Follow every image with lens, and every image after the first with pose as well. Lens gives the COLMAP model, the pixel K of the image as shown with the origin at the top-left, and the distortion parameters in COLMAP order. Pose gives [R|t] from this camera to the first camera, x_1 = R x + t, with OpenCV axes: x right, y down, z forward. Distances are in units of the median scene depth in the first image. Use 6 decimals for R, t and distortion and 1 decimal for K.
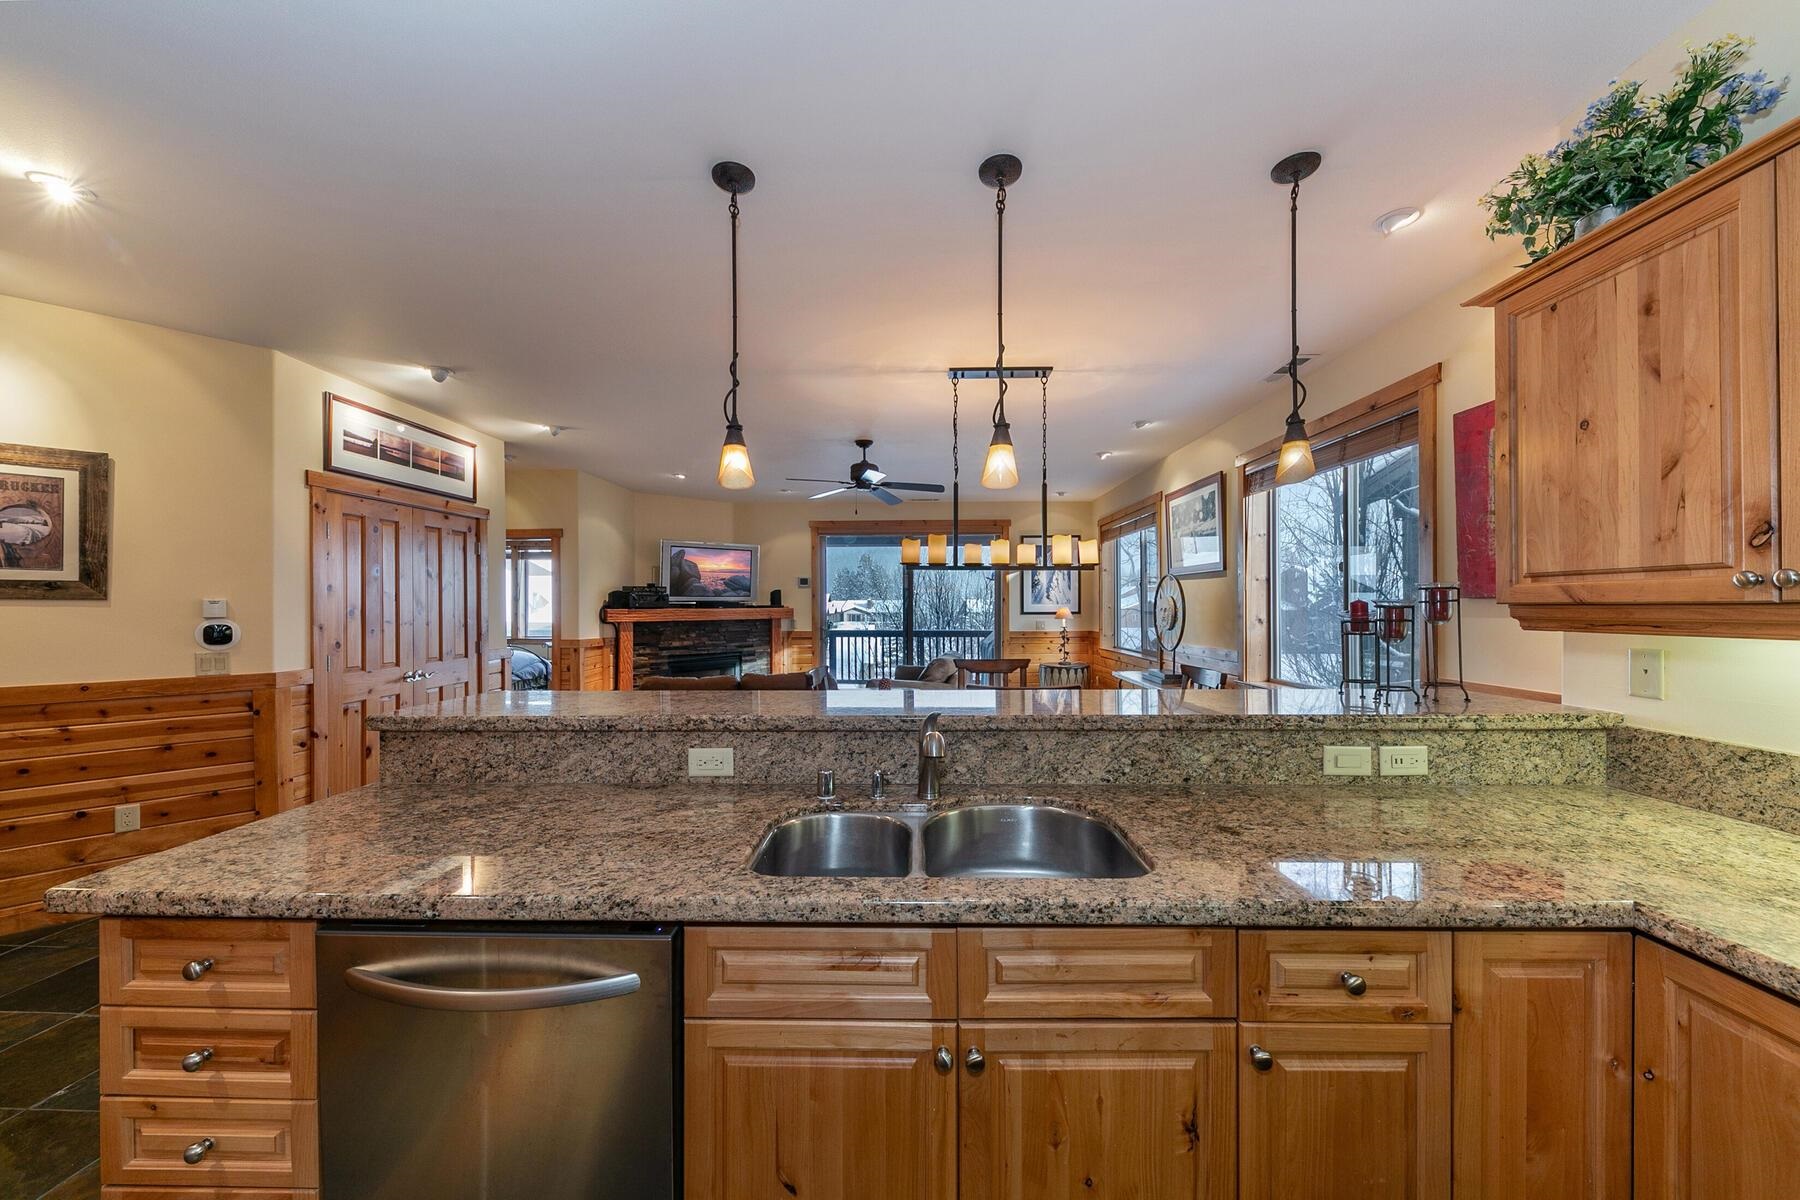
lens RADIAL K [[627.9, 0, 899.5], [0, 627.9, 603.7], [0, 0, 1]] dist [0.006597, -0.002670]
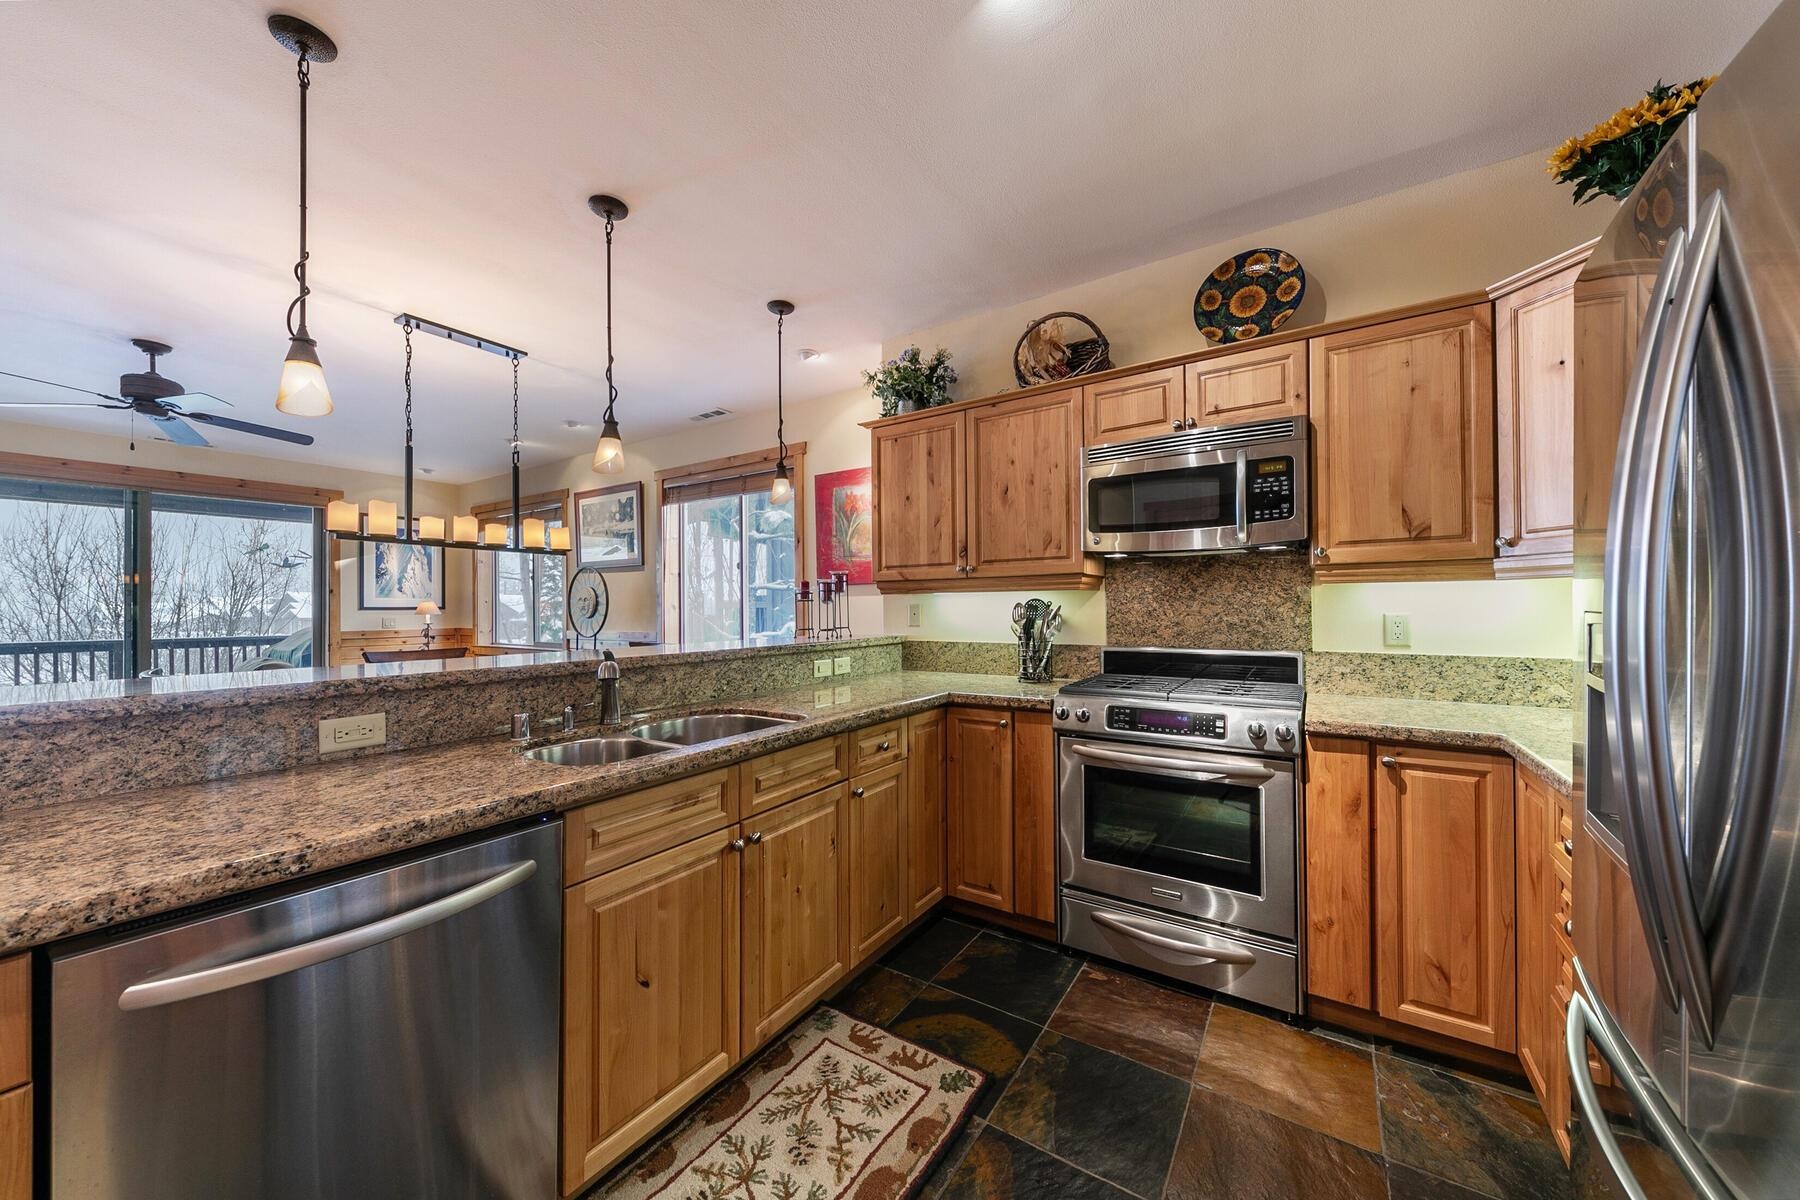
lens RADIAL K [[627.9, 0, 899.5], [0, 627.9, 603.7], [0, 0, 1]] dist [0.006597, -0.002670]
pose [[0.532992, 0.005827, 0.846100, -0.630352], [0.000889, 0.999972, -0.007447, 0.079547], [-0.846120, 0.004722, 0.532972, -0.108112]]
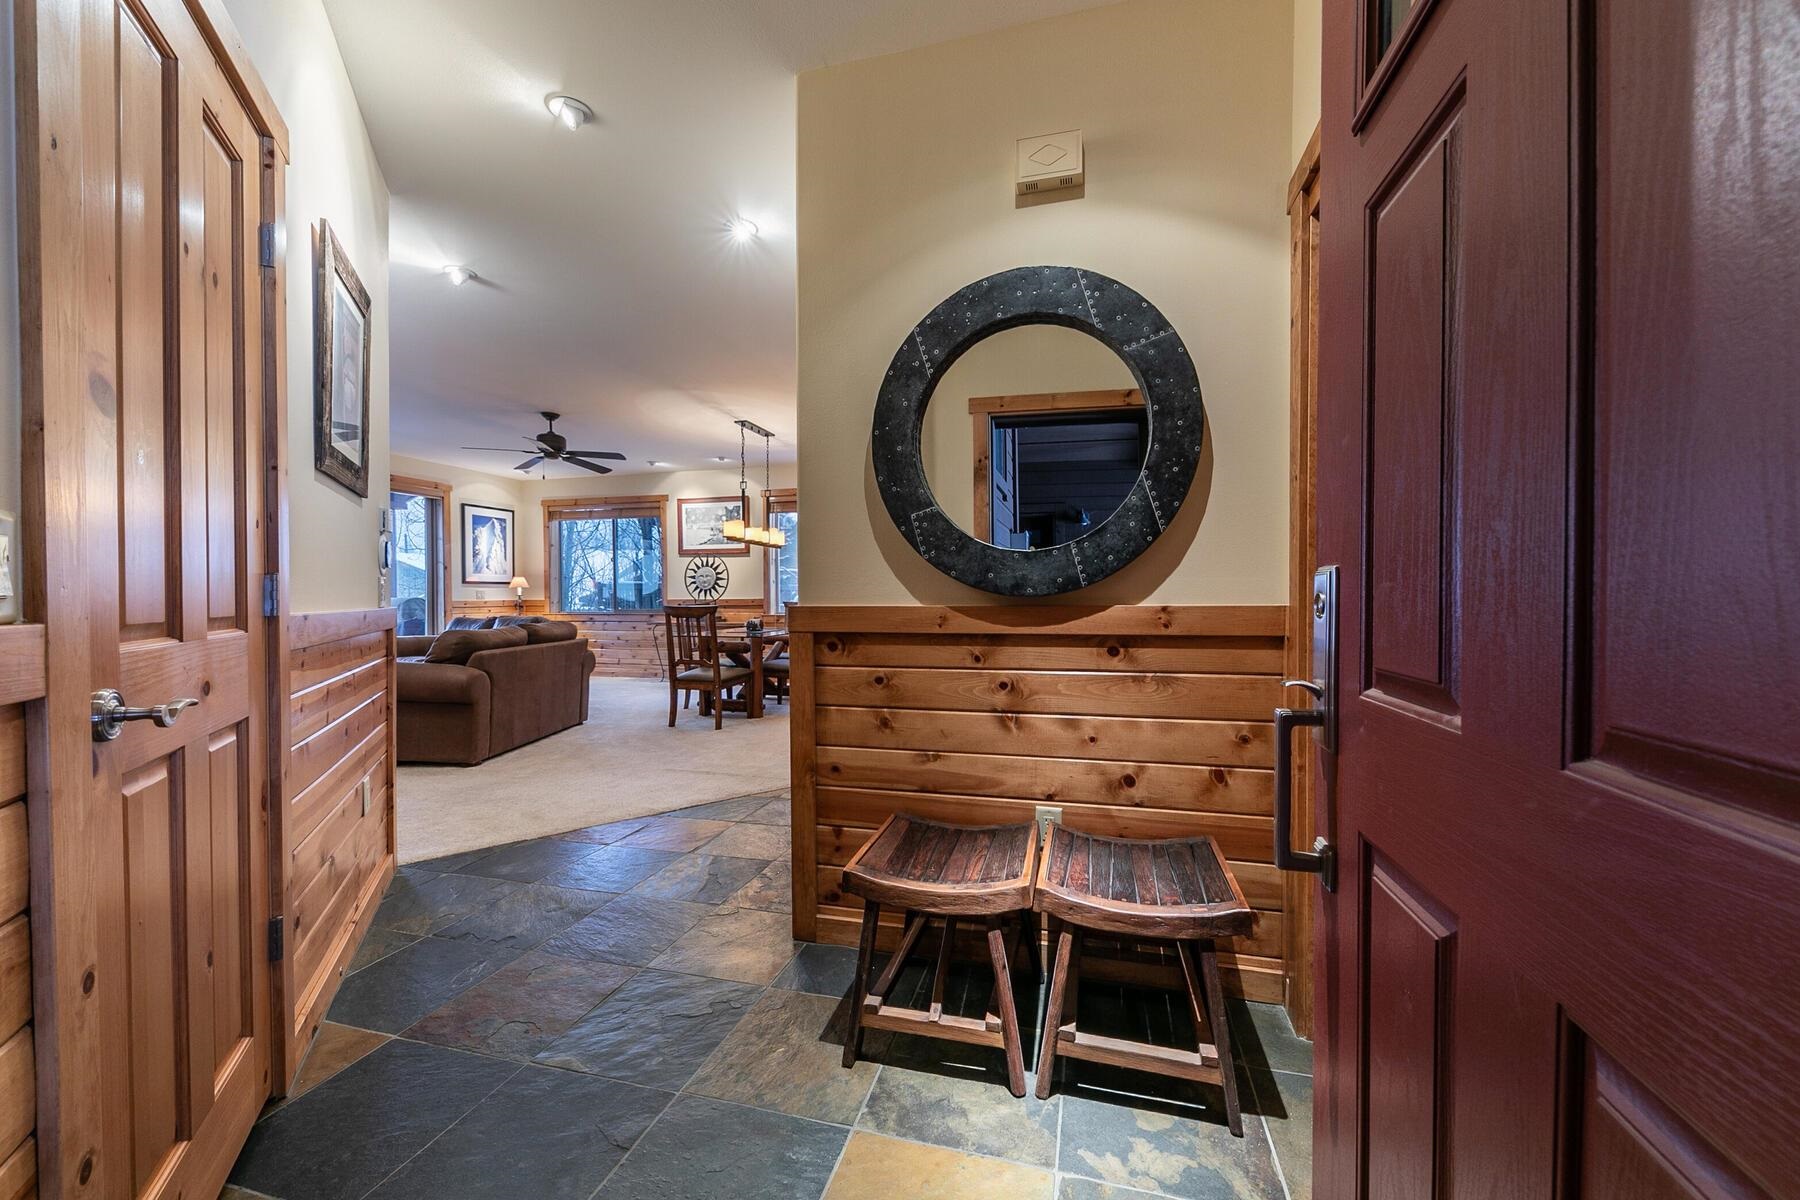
lens RADIAL K [[627.9, 0, 899.5], [0, 627.9, 603.7], [0, 0, 1]] dist [0.006597, -0.002670]
pose [[0.264673, -0.014846, 0.964224, -2.976577], [-0.005230, 0.999845, 0.016830, 0.159873], [-0.964324, -0.009497, 0.264555, 0.357875]]
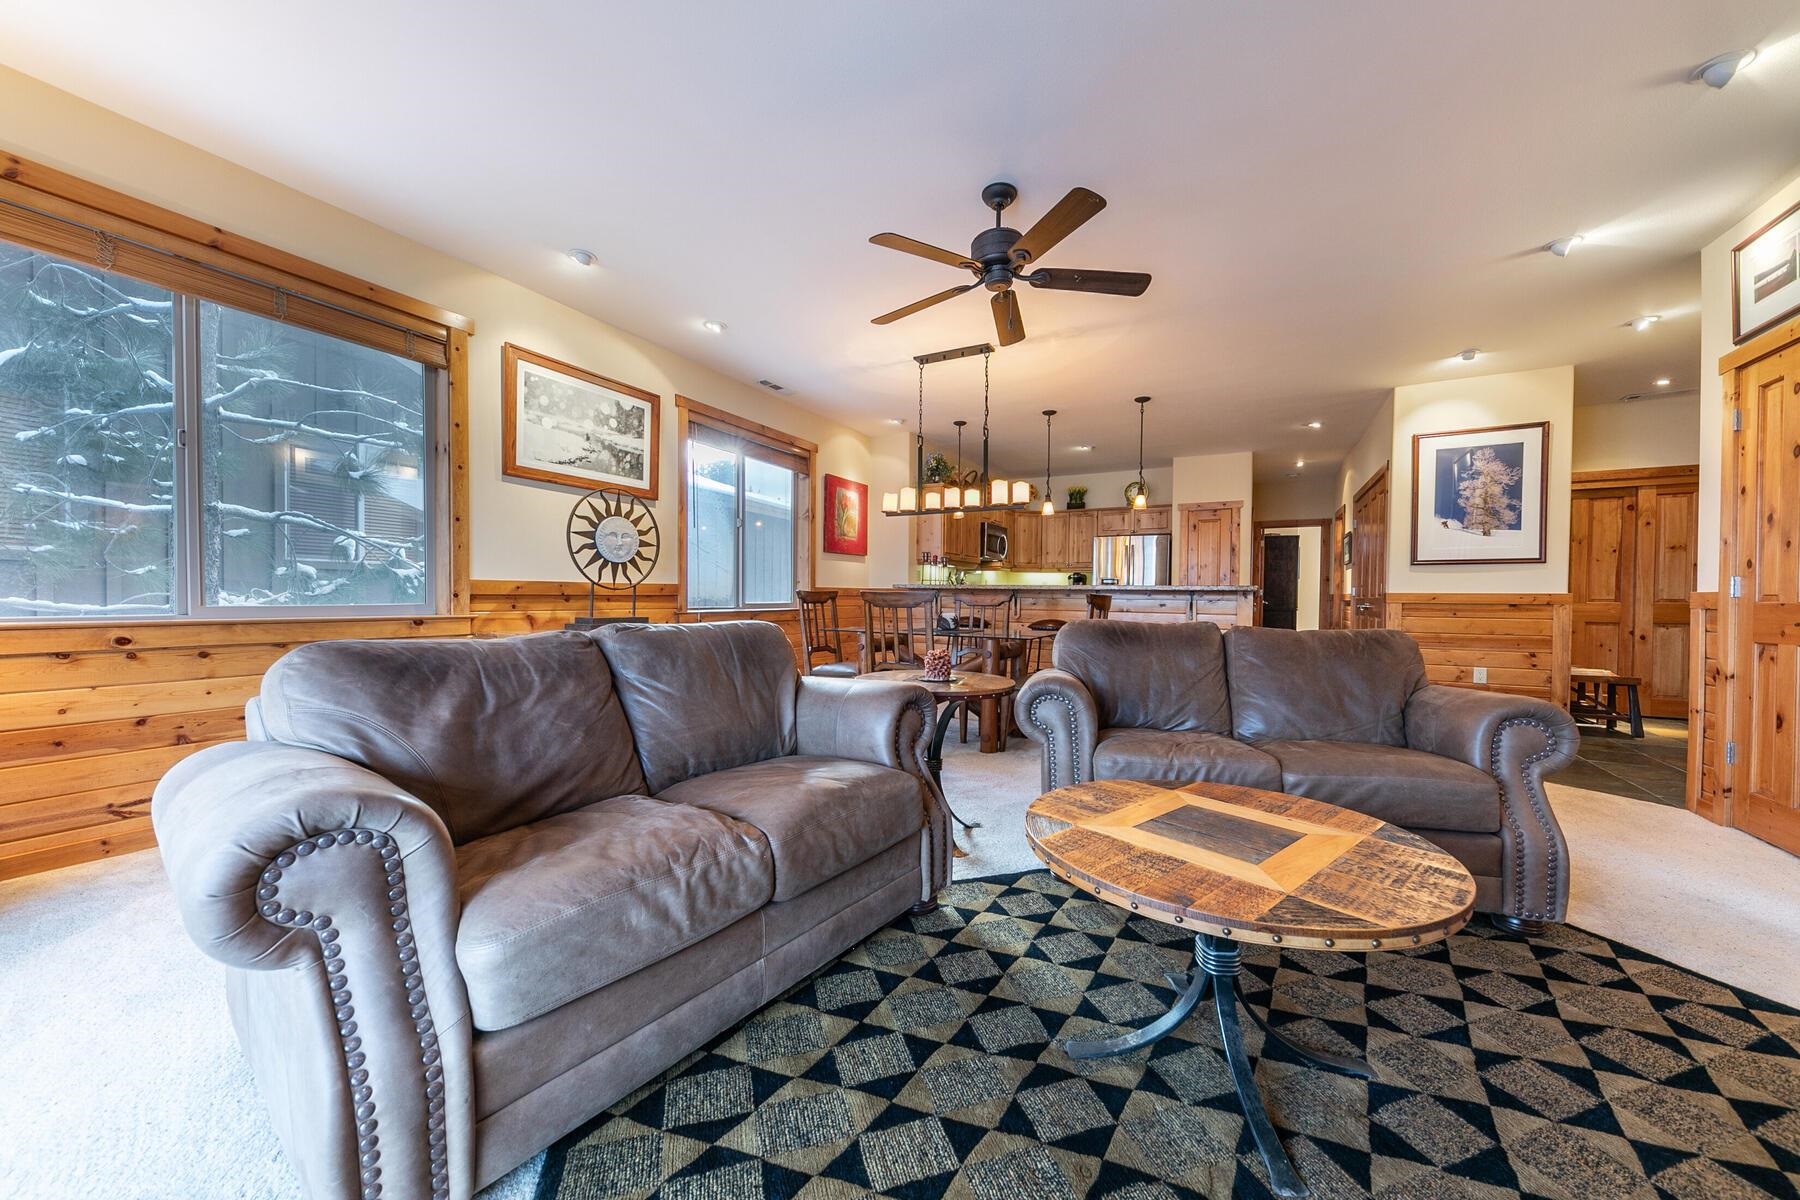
lens RADIAL K [[664.1, 0, 900.0], [0, 664.1, 600.0], [0, 0, 1]] dist [-0.000745, -0.003408]
pose [[-0.886051, -0.013119, 0.463401, -0.793329], [-0.016288, 0.999863, -0.002837, 0.267730], [-0.463301, -0.010062, -0.886144, 4.802970]]
